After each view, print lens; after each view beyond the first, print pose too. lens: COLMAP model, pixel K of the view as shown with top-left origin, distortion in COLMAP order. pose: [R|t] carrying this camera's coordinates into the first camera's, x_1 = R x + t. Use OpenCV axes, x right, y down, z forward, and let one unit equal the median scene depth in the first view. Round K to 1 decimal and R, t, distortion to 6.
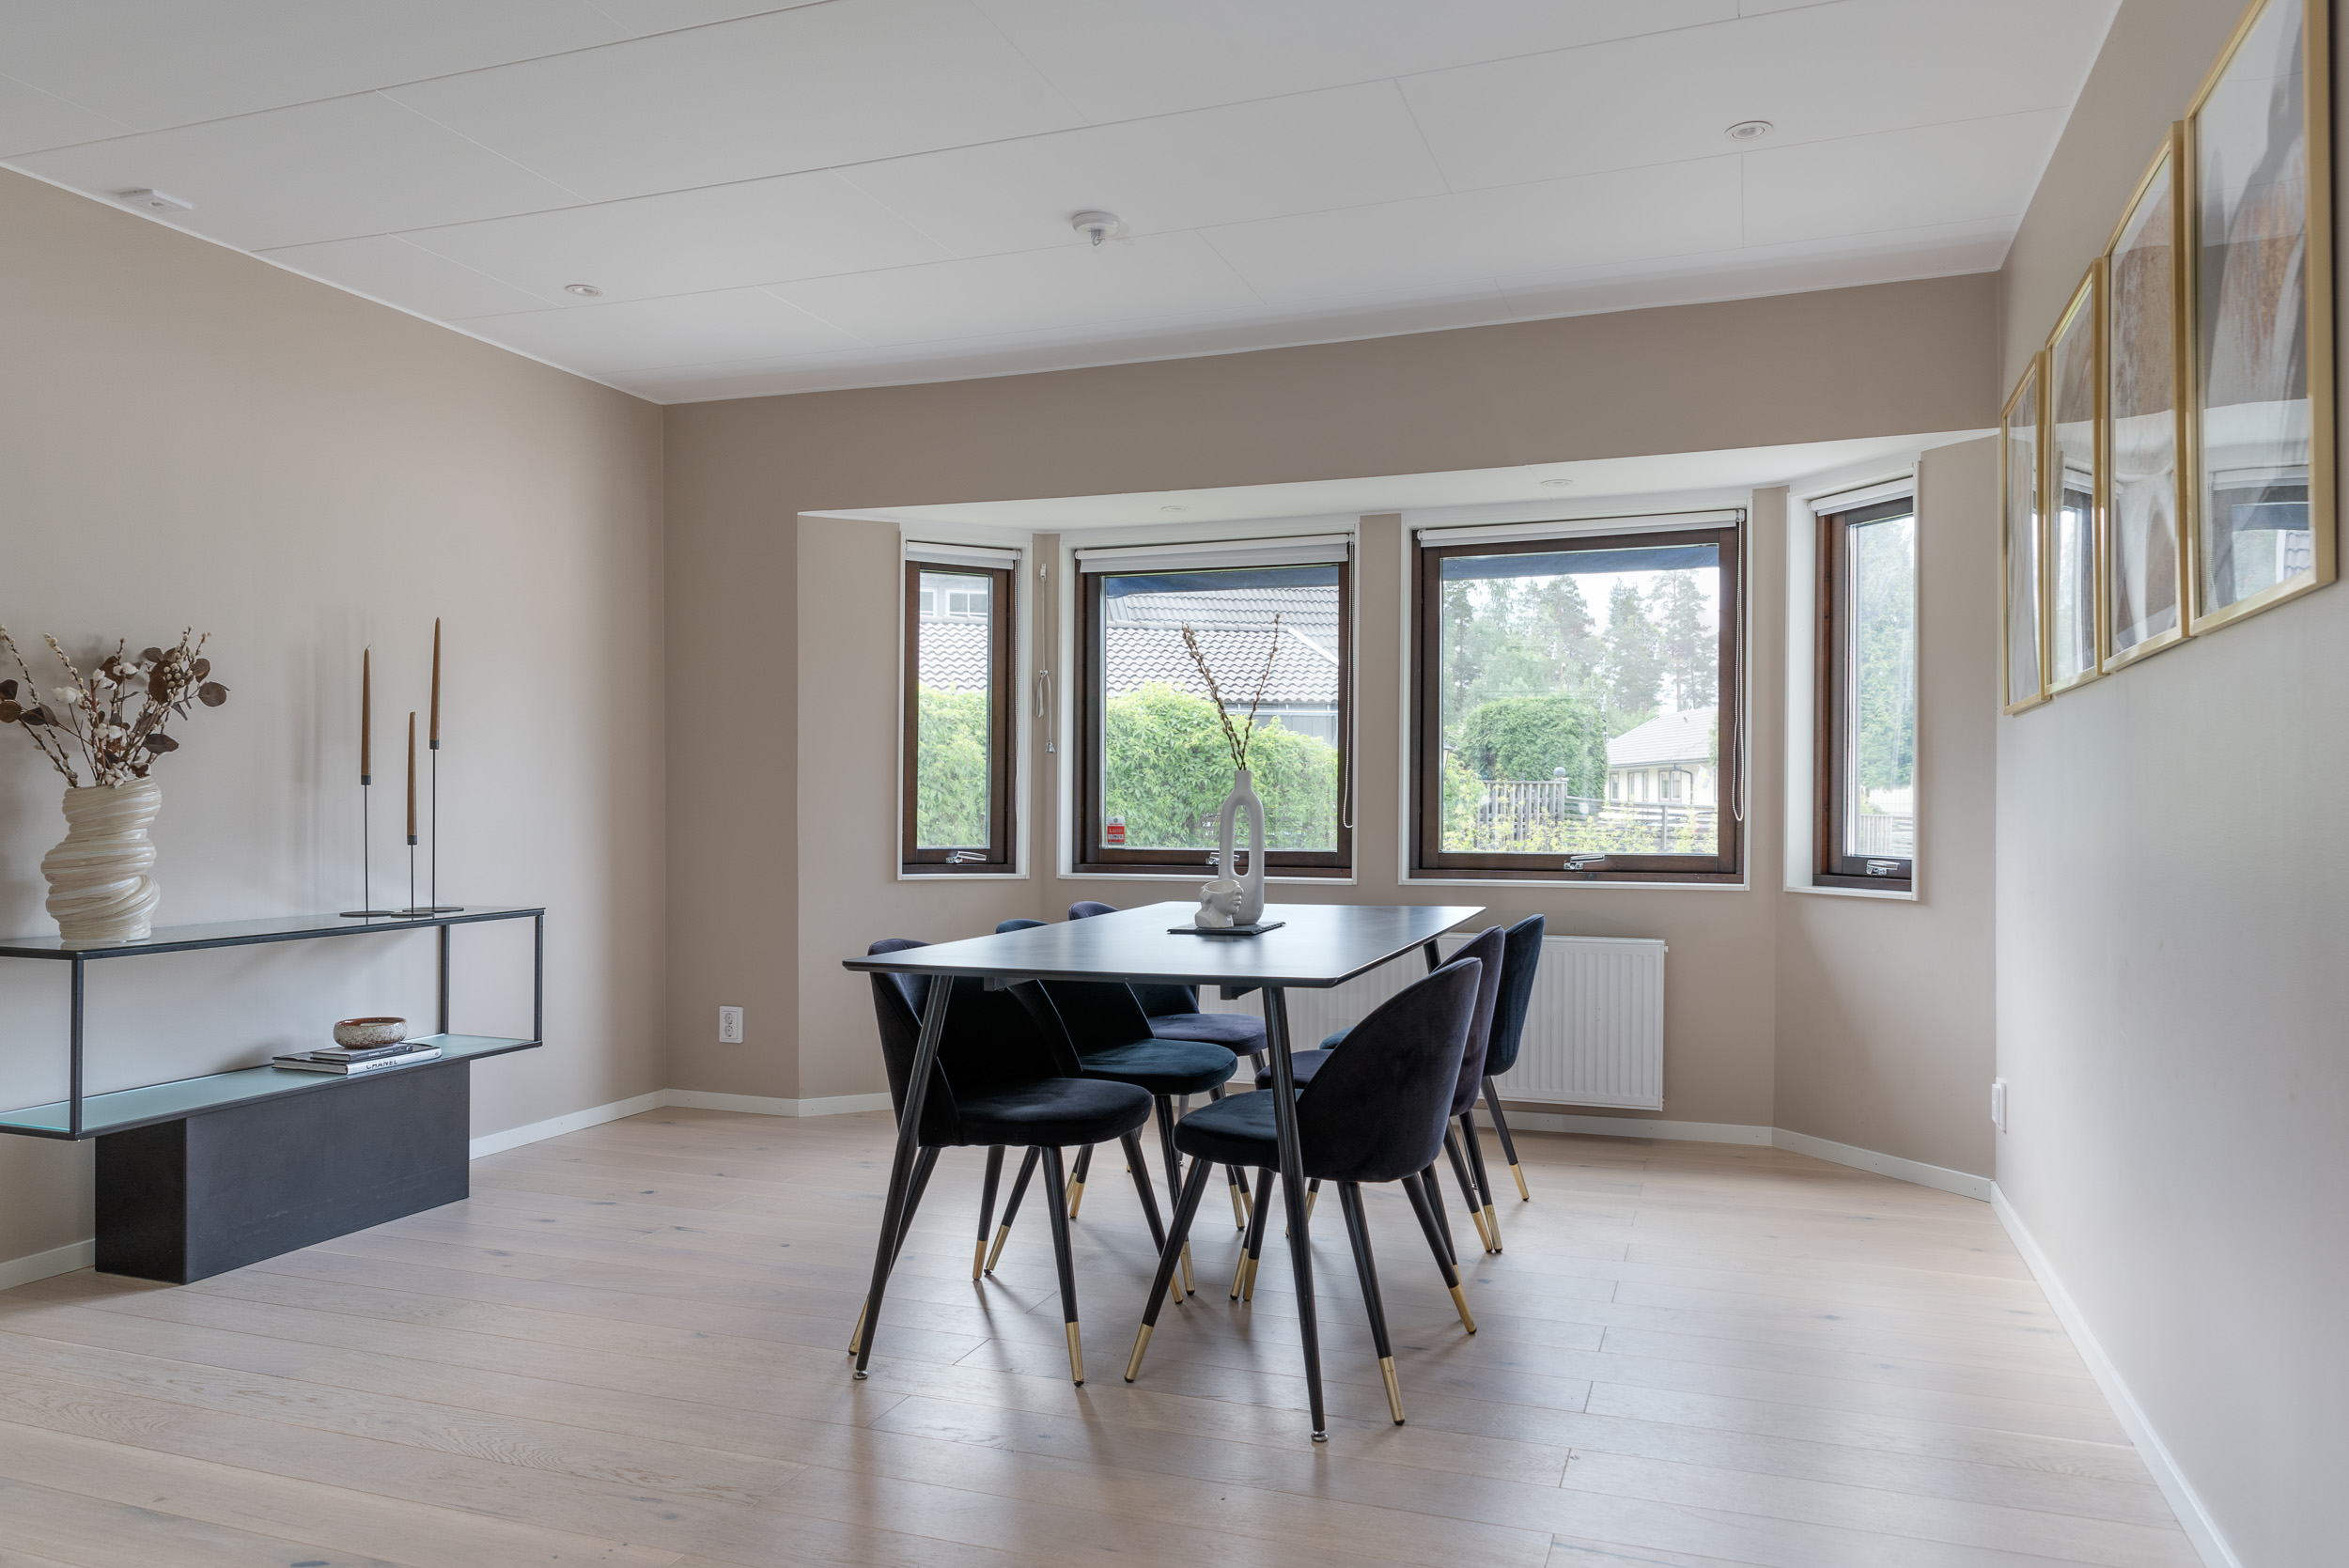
lens RADIAL K [[1570.8, 0, 1176.7], [0, 1570.8, 833.9], [0, 0, 1]] dist [0.017697, -0.004108]
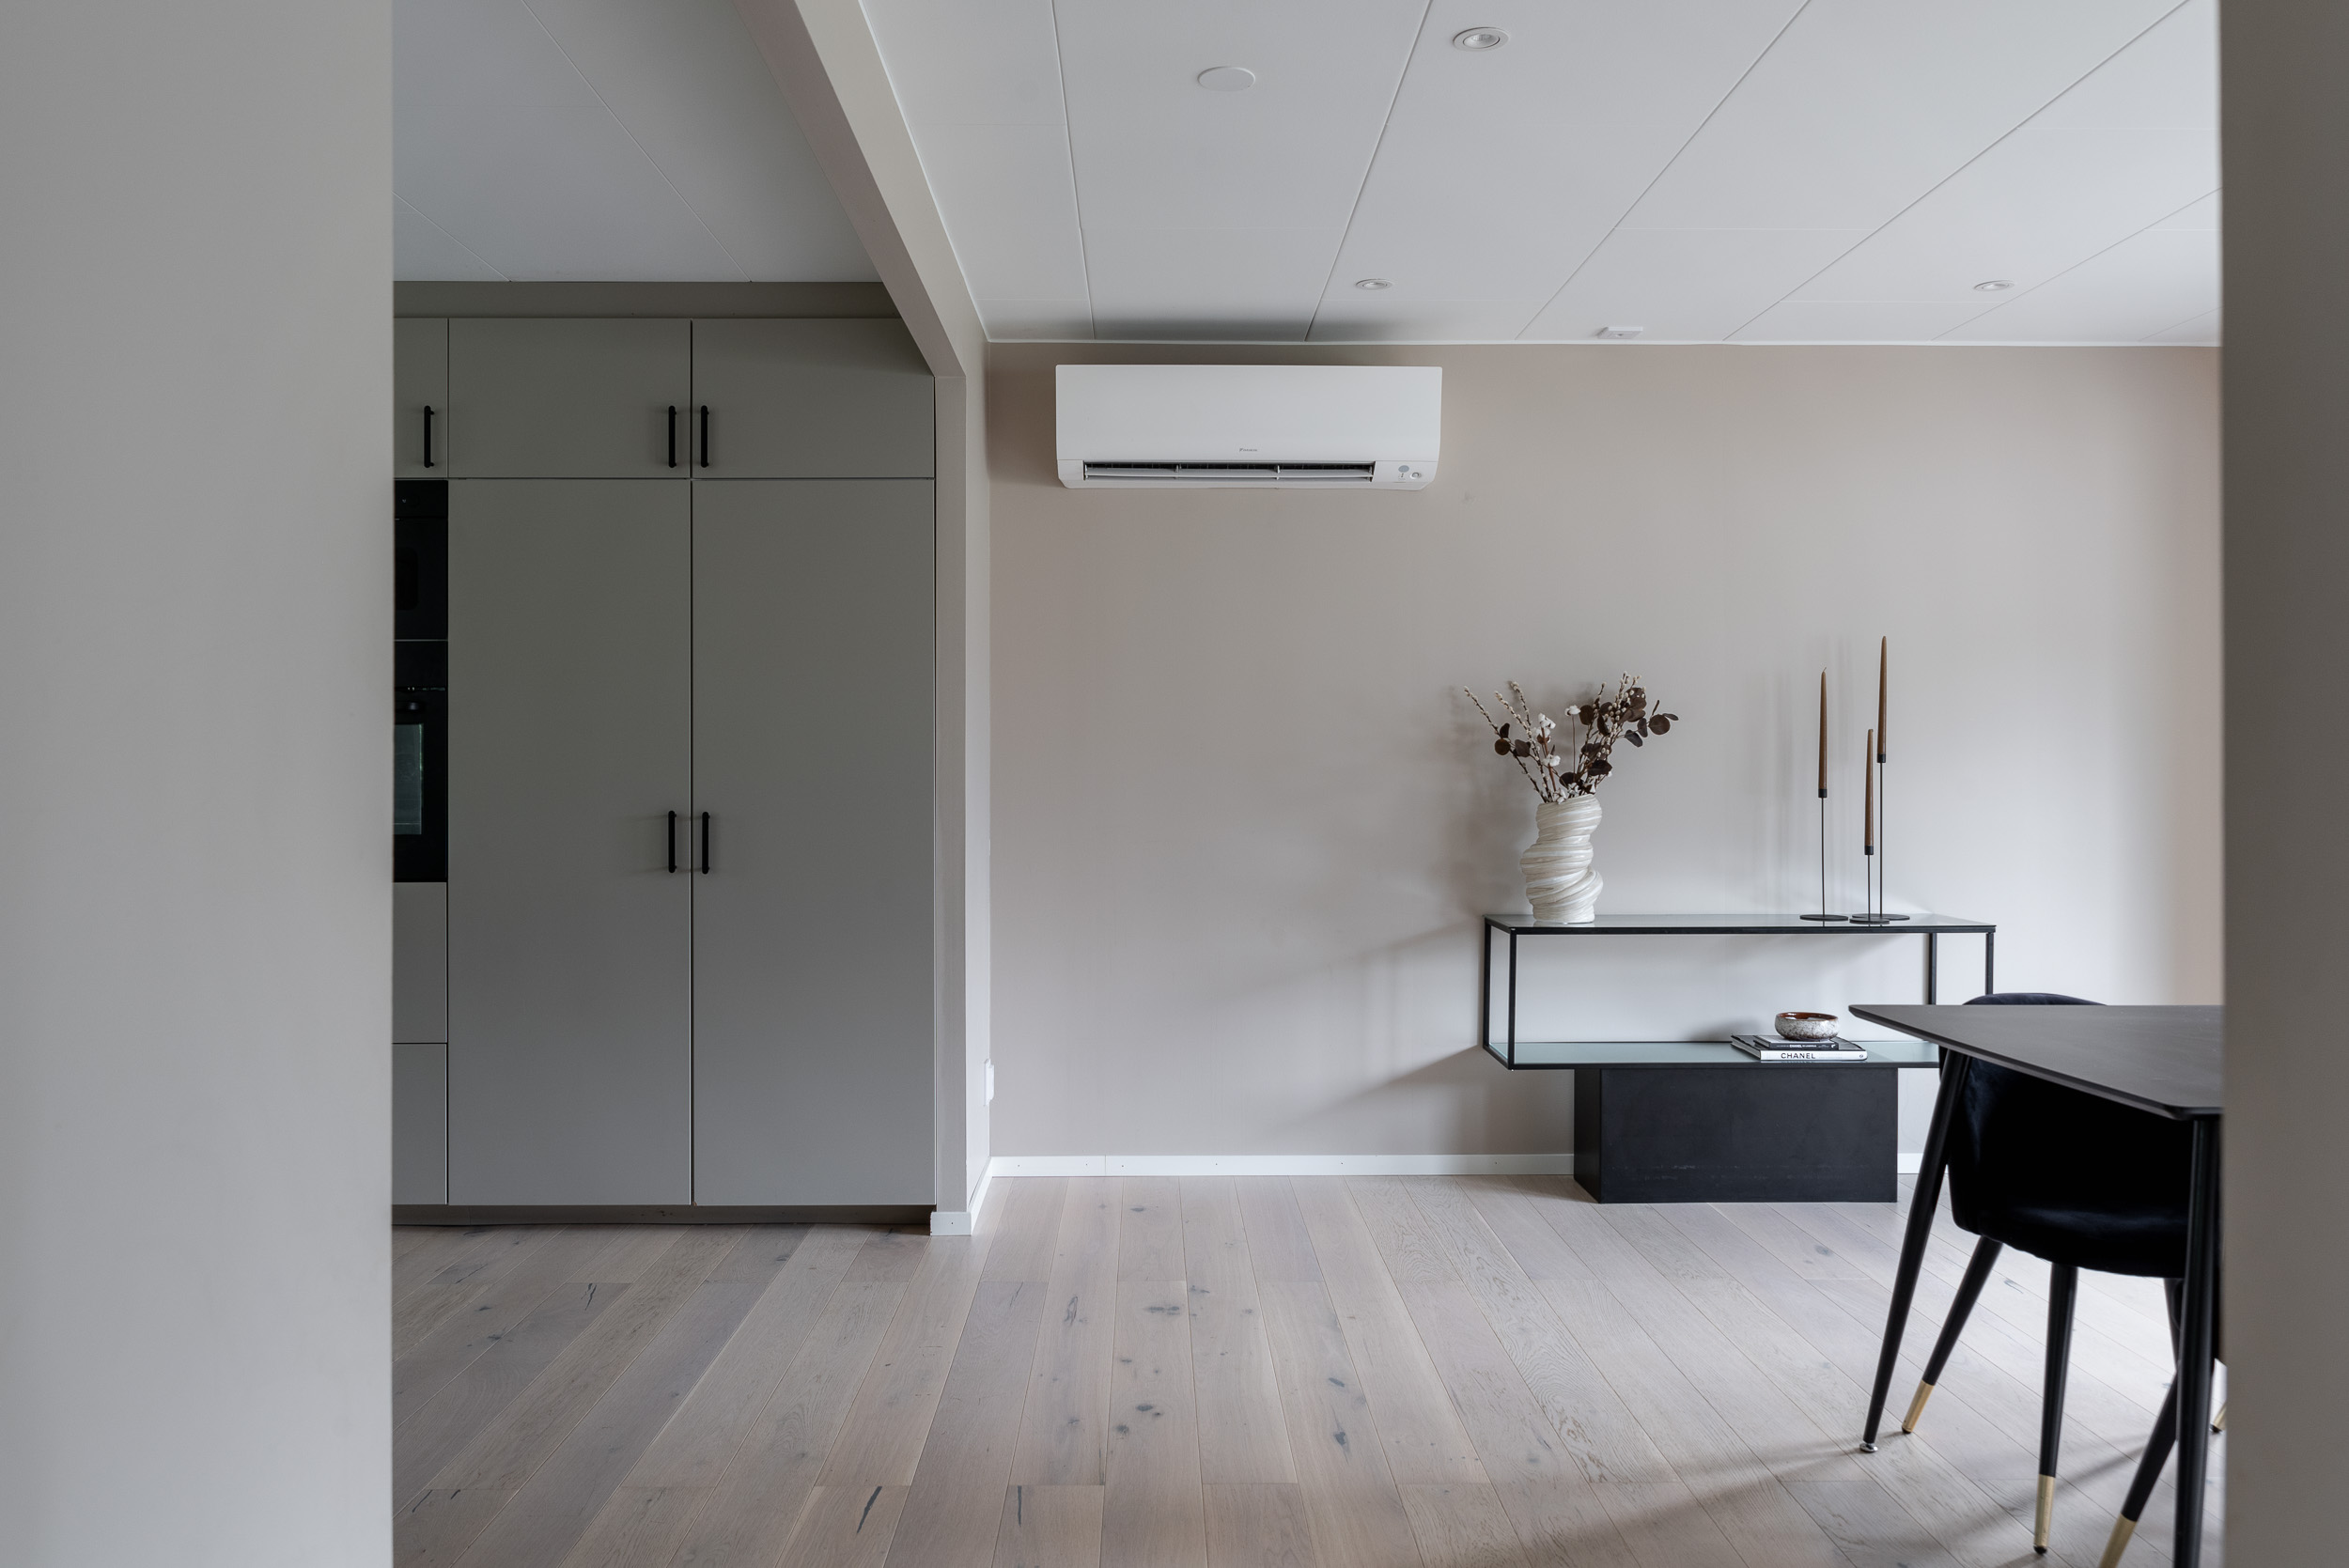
lens RADIAL K [[1648.1, 0, 1179.2], [0, 1648.1, 782.0], [0, 0, 1]] dist [0.007790, -0.001515]
pose [[0.377721, -0.003285, -0.925914, 0.447835], [-0.020227, 0.999726, -0.011798, -0.023808], [0.925699, 0.023185, 0.377551, 0.199620]]
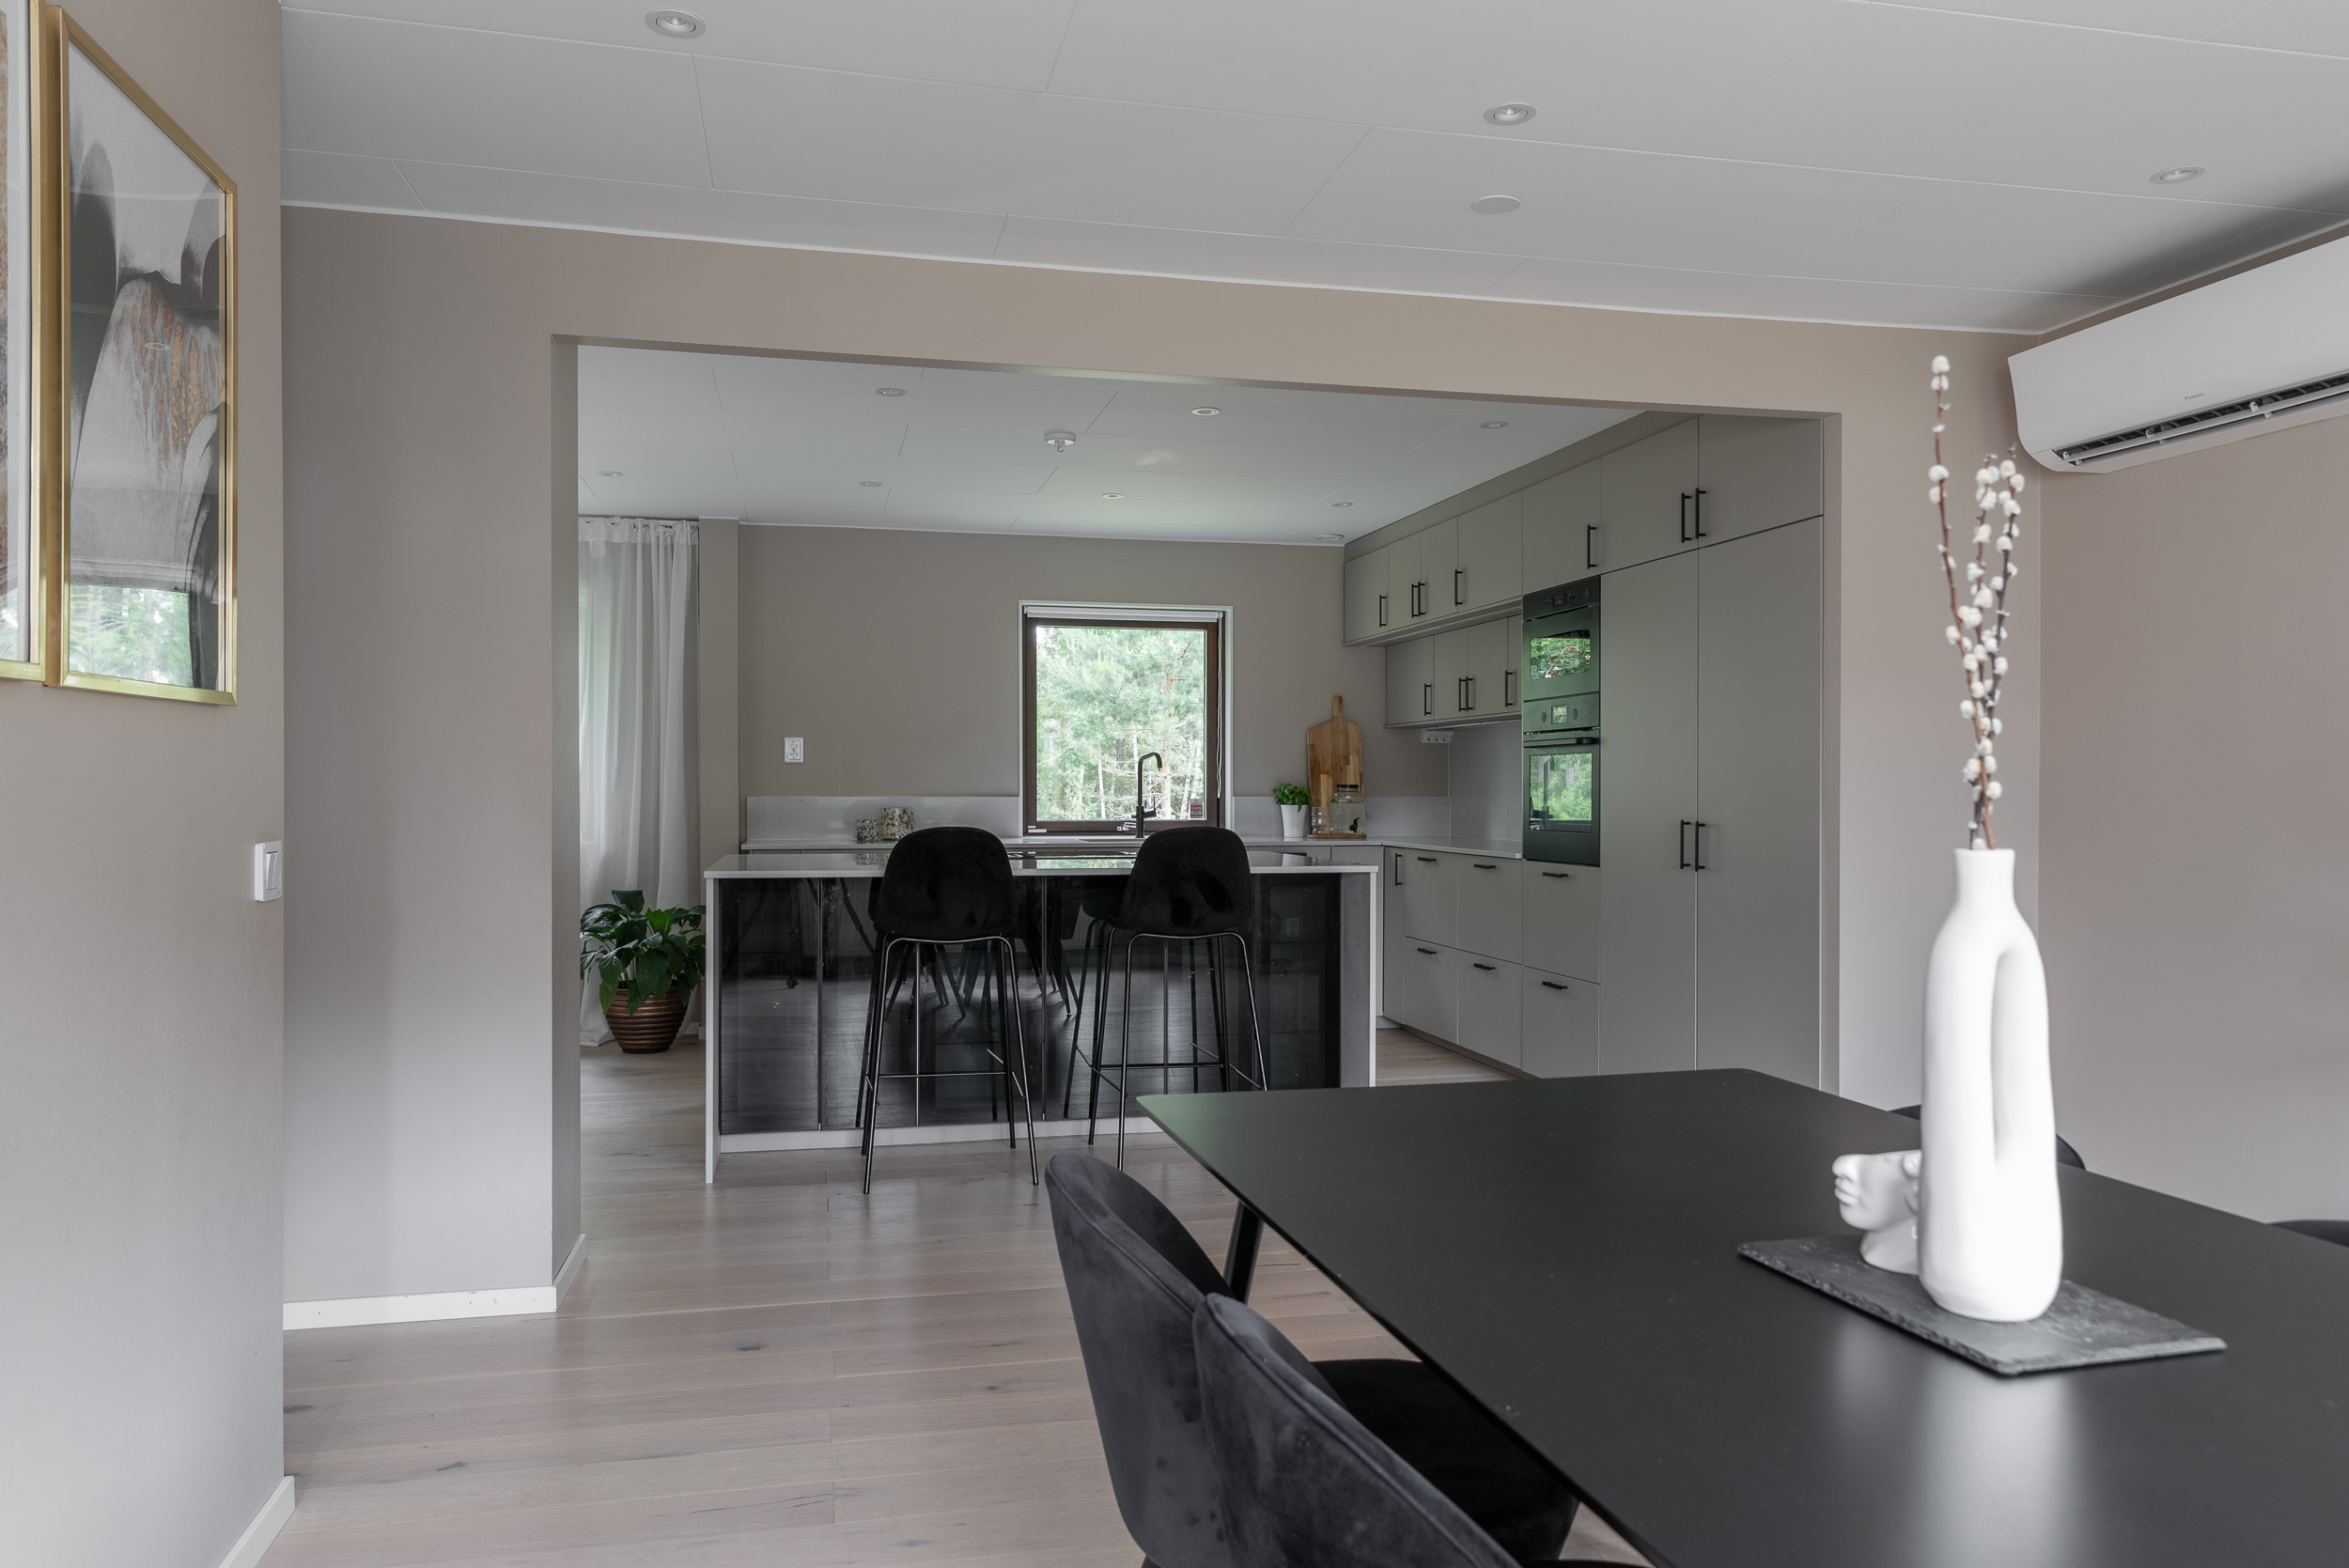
lens RADIAL K [[1593.7, 0, 1175.8], [0, 1593.7, 785.1], [0, 0, 1]] dist [0.004318, -0.003971]
pose [[-0.822378, -0.006337, -0.568906, 0.394373], [-0.018602, 0.999703, 0.015755, -0.053915], [0.568637, 0.023540, -0.822252, 1.198500]]
